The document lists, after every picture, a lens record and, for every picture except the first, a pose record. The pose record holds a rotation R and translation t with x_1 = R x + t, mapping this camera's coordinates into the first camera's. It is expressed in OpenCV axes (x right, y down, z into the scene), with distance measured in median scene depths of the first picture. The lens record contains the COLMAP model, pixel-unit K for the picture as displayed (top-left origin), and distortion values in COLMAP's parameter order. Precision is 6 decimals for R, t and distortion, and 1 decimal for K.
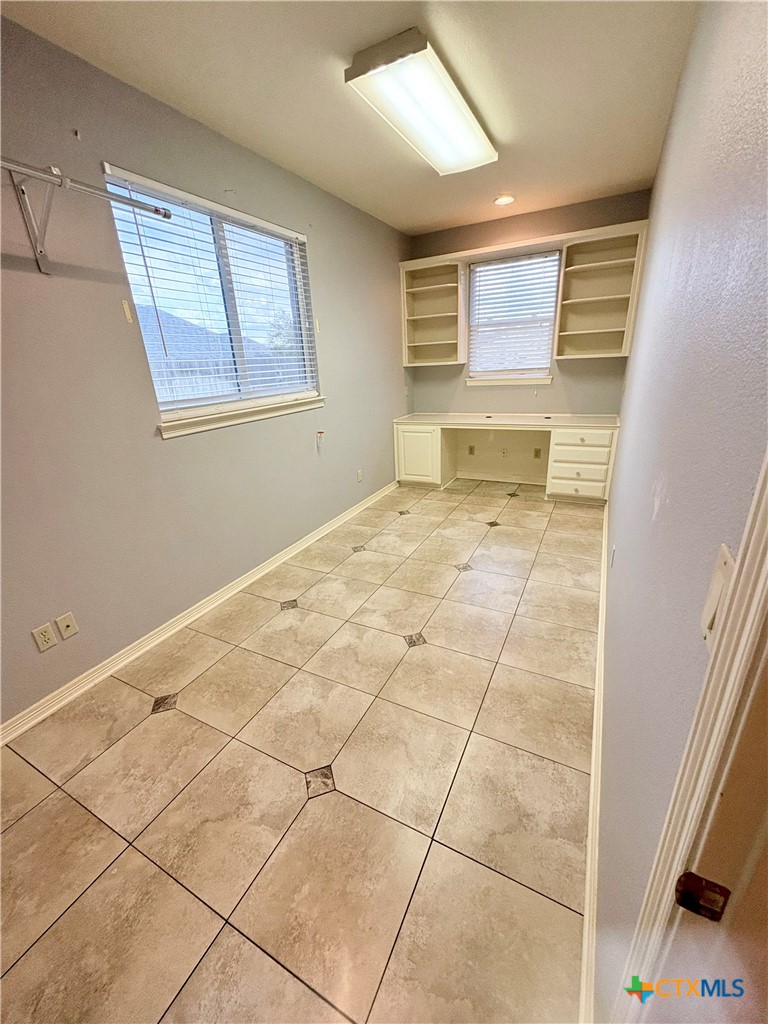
lens RADIAL K [[407.9, 0, 384.6], [0, 407.9, 509.9], [0, 0, 1]] dist [-0.003903, 0.000877]
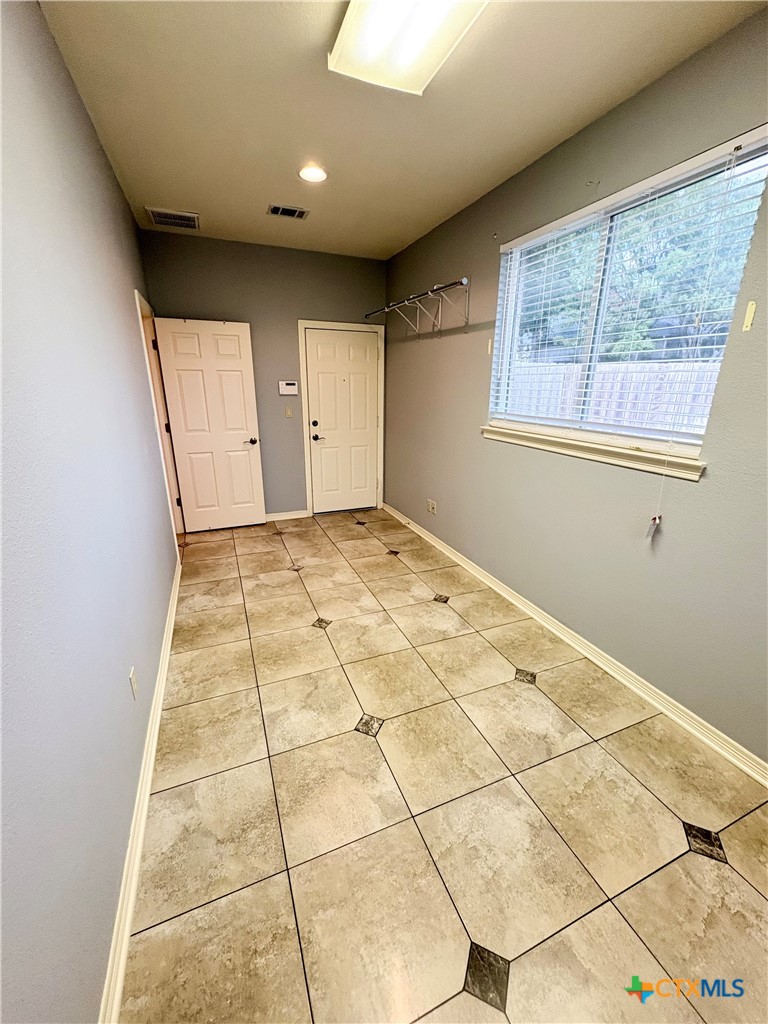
lens RADIAL K [[407.9, 0, 382.3], [0, 407.9, 507.3], [0, 0, 1]] dist [-0.003903, 0.000877]
pose [[-0.646148, 0.267150, -0.714930, 0.681501], [-0.239712, 0.818297, 0.522426, -0.584533], [0.724590, 0.508942, -0.464701, 1.433253]]
